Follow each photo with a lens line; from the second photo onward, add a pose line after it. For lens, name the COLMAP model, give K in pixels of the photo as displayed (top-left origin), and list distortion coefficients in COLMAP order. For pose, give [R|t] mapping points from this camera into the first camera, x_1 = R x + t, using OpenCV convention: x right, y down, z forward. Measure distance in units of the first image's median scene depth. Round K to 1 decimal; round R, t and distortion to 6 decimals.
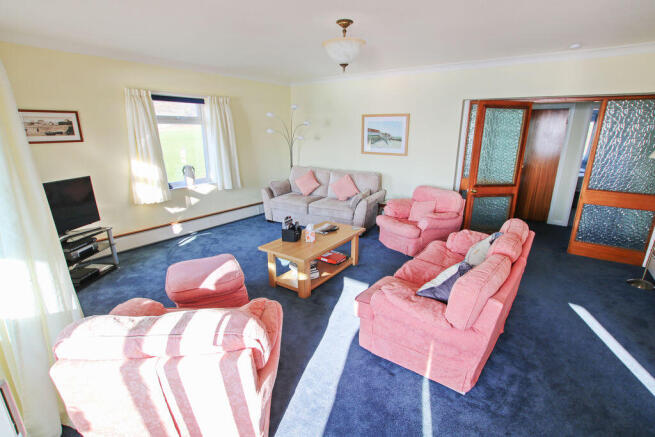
lens RADIAL K [[311.0, 0, 328.4], [0, 311.0, 219.0], [0, 0, 1]] dist [0.000533, 0.000068]
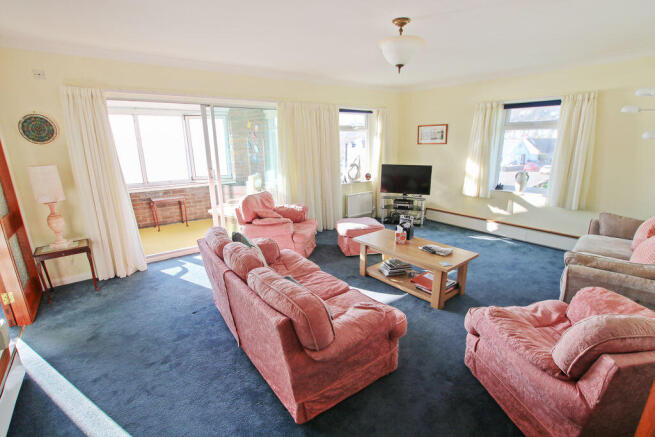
lens RADIAL K [[311.0, 0, 328.5], [0, 311.0, 218.8], [0, 0, 1]] dist [0.000533, 0.000068]
pose [[-0.258413, 0.242069, -0.935214, 0.667801], [-0.259321, 0.915181, 0.308538, -0.181315], [0.930578, 0.322251, -0.173721, 0.657585]]
